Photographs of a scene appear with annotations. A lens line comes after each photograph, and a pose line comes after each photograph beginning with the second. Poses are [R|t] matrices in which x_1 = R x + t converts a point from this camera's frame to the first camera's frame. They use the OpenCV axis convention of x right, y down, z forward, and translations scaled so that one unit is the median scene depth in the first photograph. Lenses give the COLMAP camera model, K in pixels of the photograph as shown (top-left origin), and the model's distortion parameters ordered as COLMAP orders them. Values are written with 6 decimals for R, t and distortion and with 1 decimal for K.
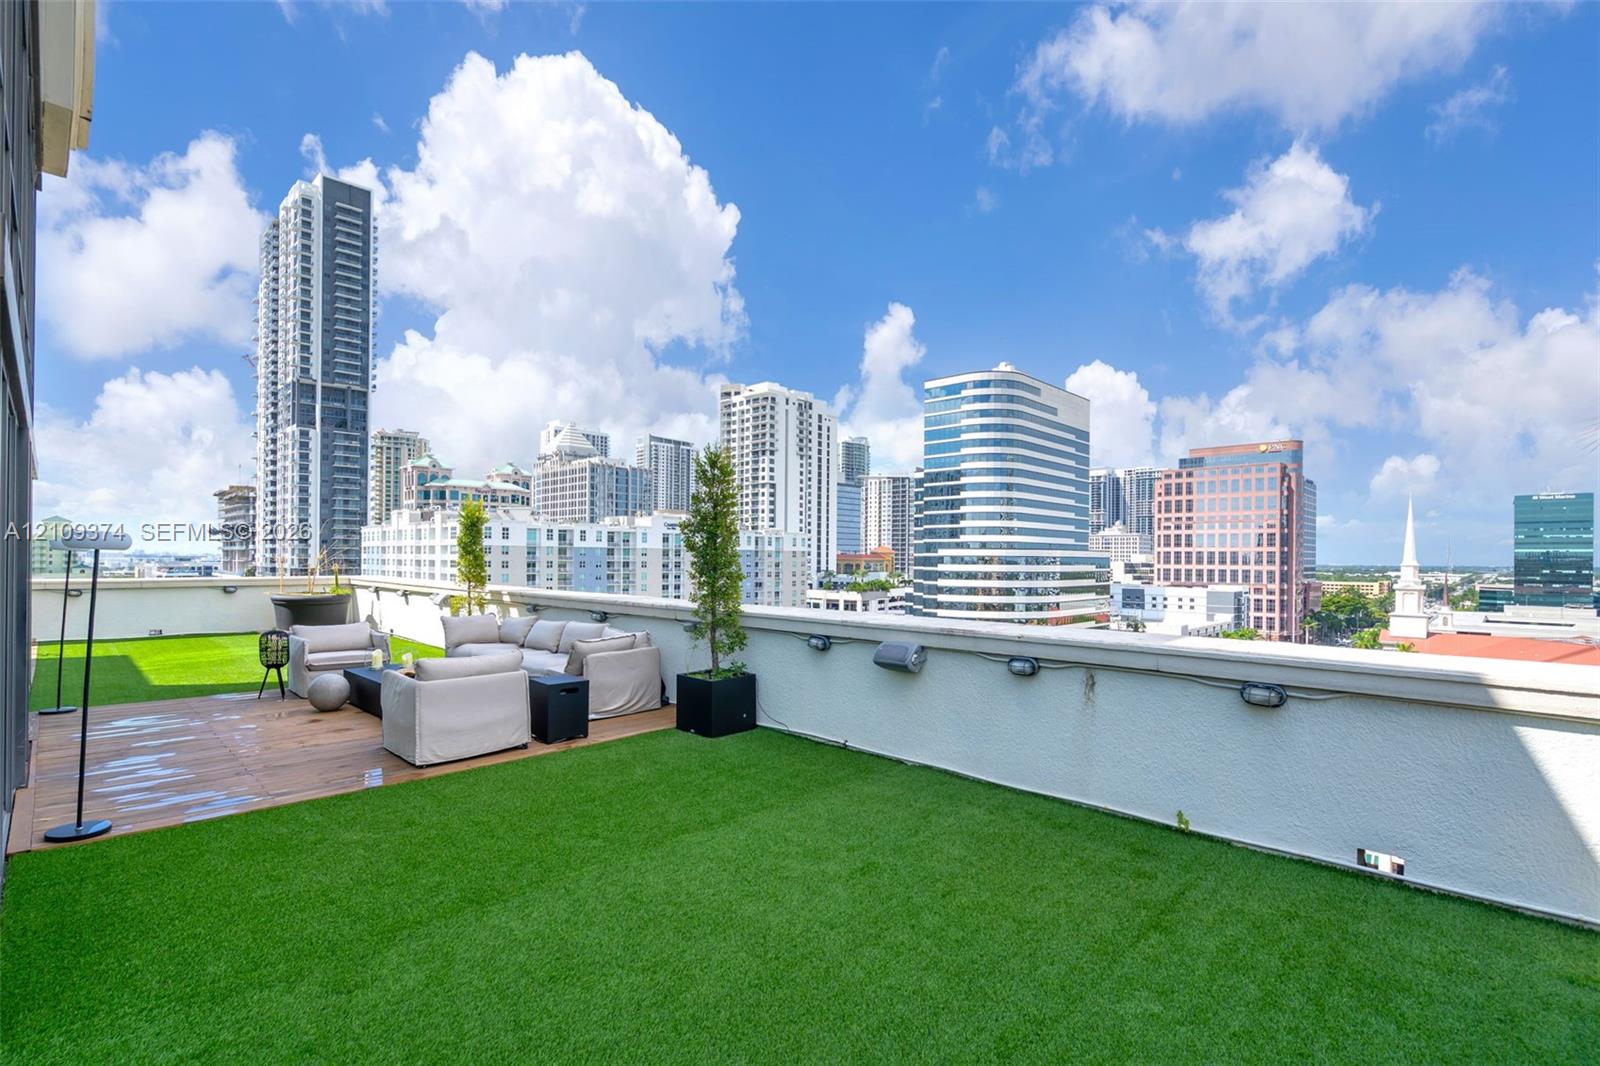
lens RADIAL K [[736.2, 0, 787.9], [0, 736.2, 555.8], [0, 0, 1]] dist [-0.004390, 0.002868]
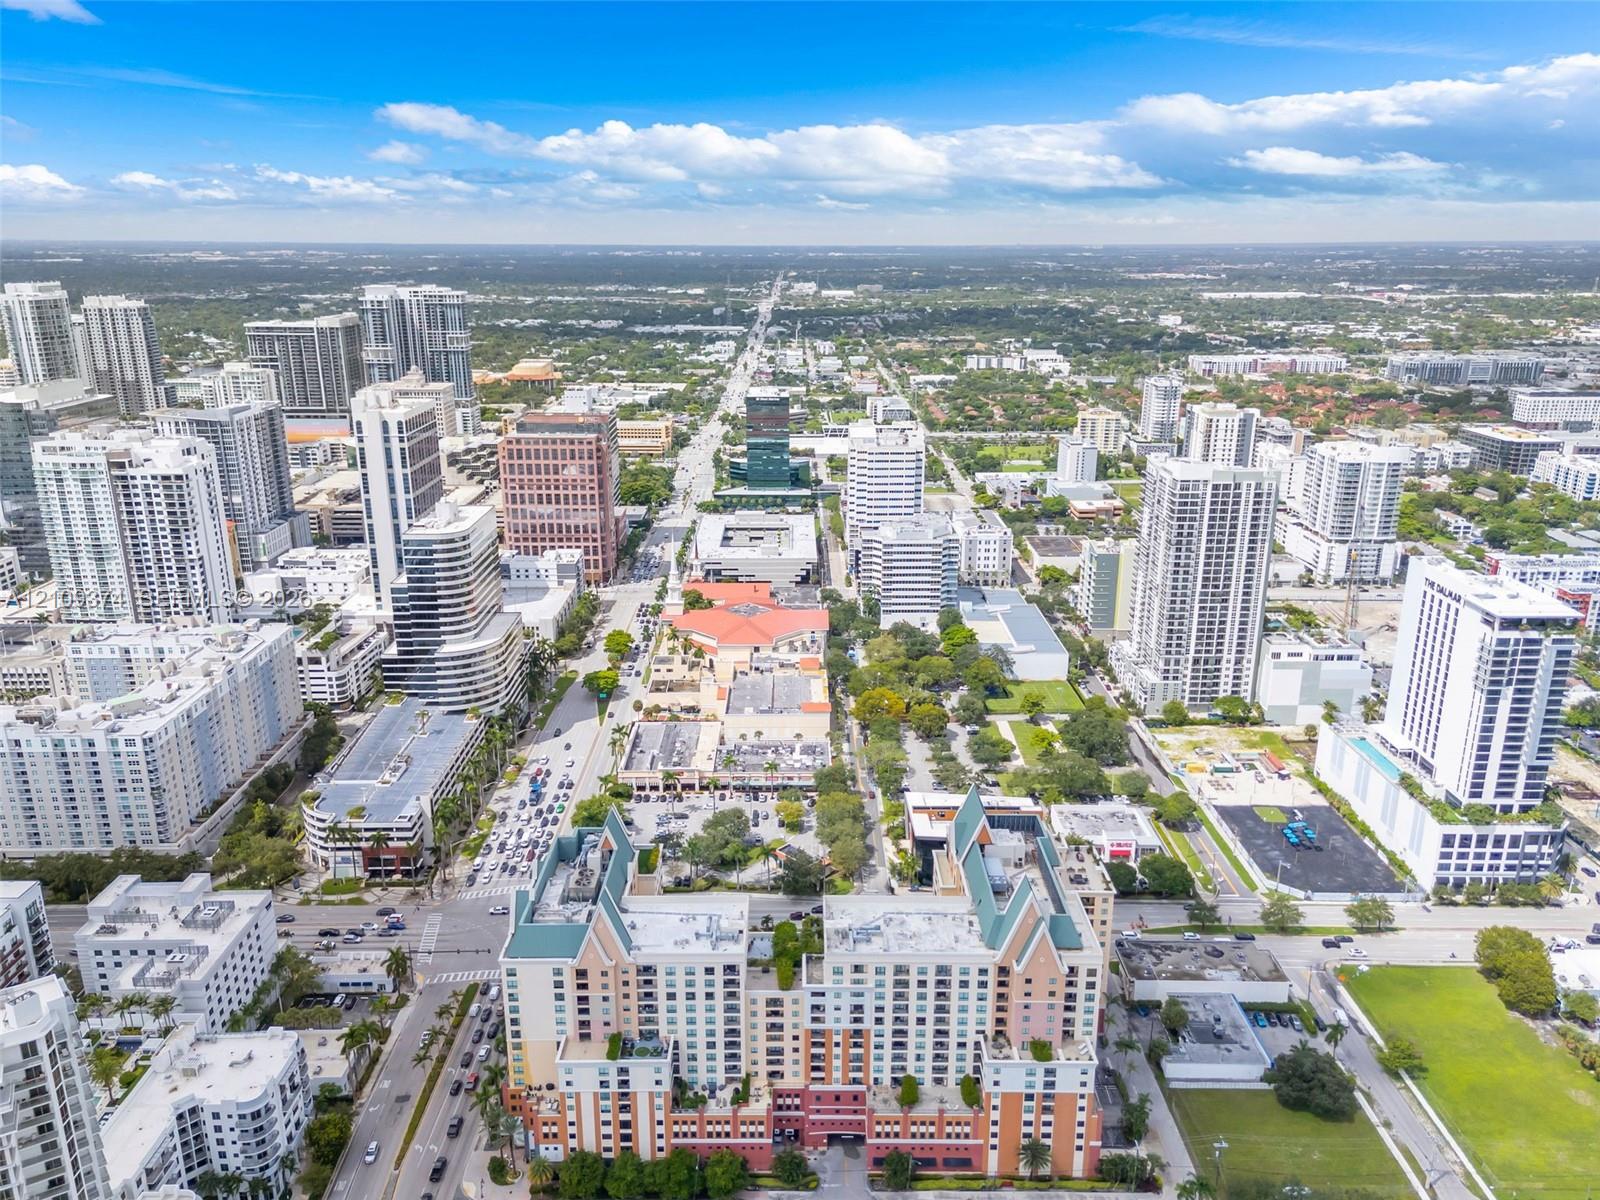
lens RADIAL K [[1167.8, 0, 802.7], [0, 1167.8, 616.7], [0, 0, 1]] dist [0.089139, -0.065913]
pose [[0.709606, -0.214483, 0.671161, -0.535269], [0.005024, 0.954059, 0.299577, -0.489456], [-0.704581, -0.209210, 0.678083, -0.734935]]
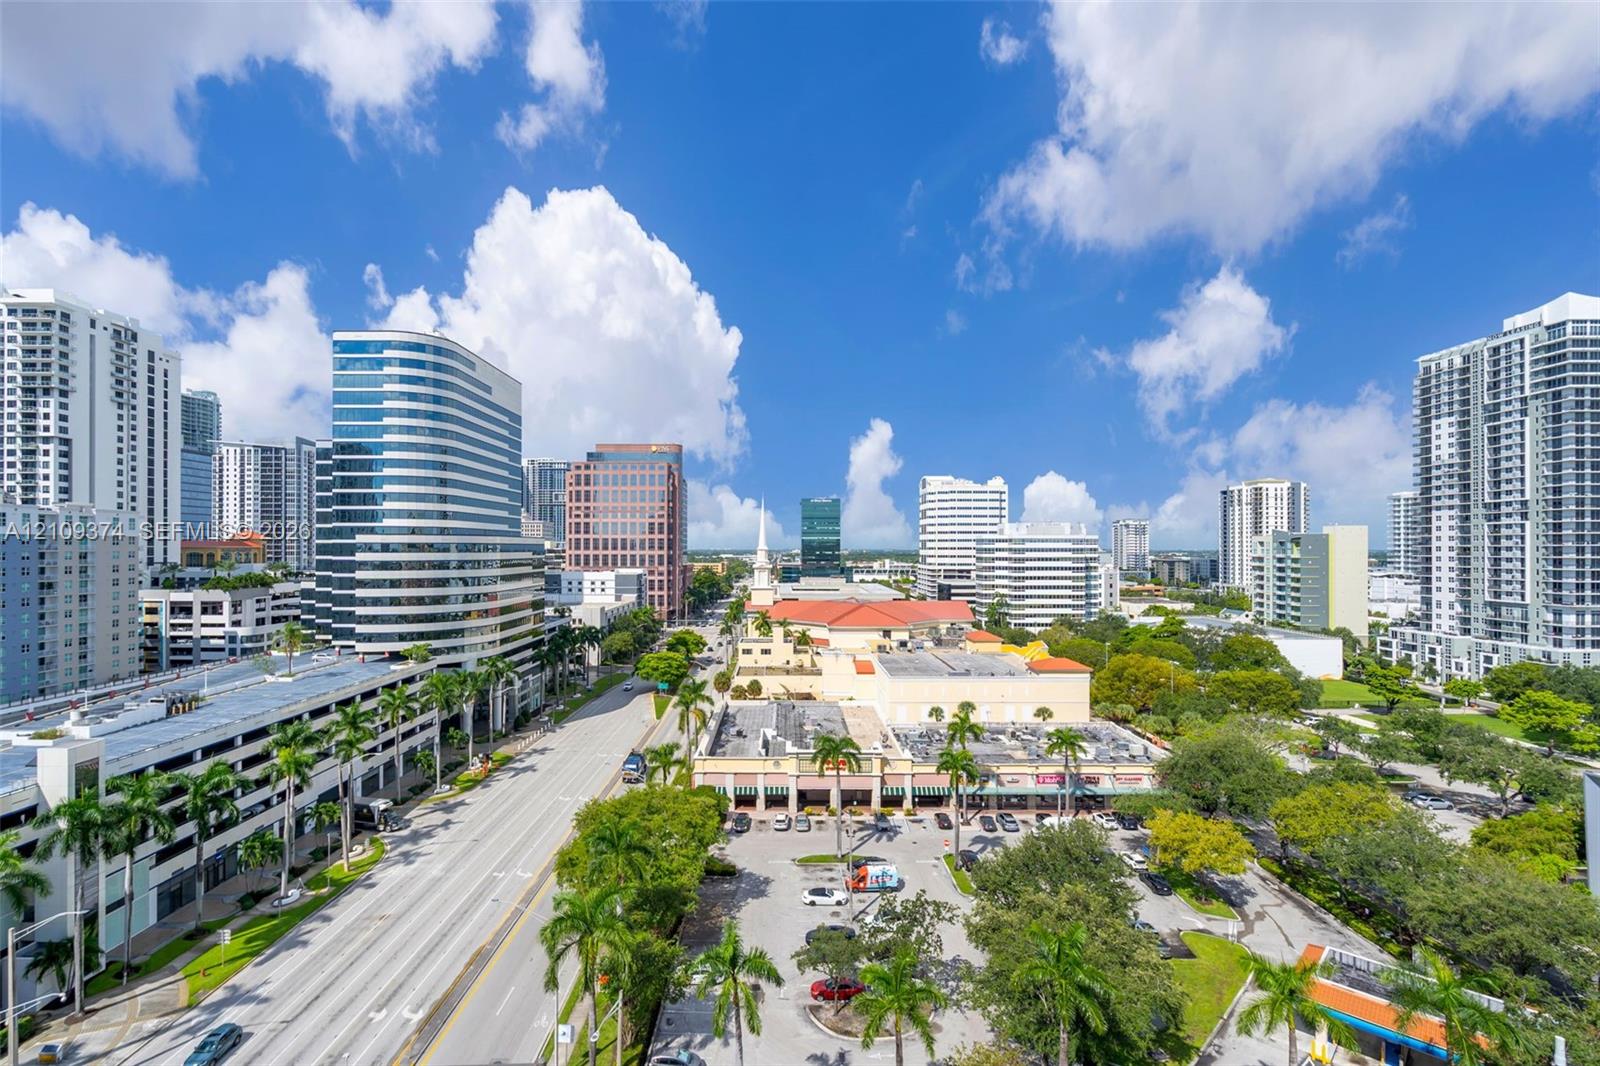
lens RADIAL K [[736.2, 0, 781.1], [0, 736.2, 544.8], [0, 0, 1]] dist [-0.004390, 0.002868]
pose [[0.719201, -0.003974, 0.694791, -0.016259], [0.001714, 0.999991, 0.003944, -0.000095], [-0.694800, -0.001646, 0.719201, 0.036954]]
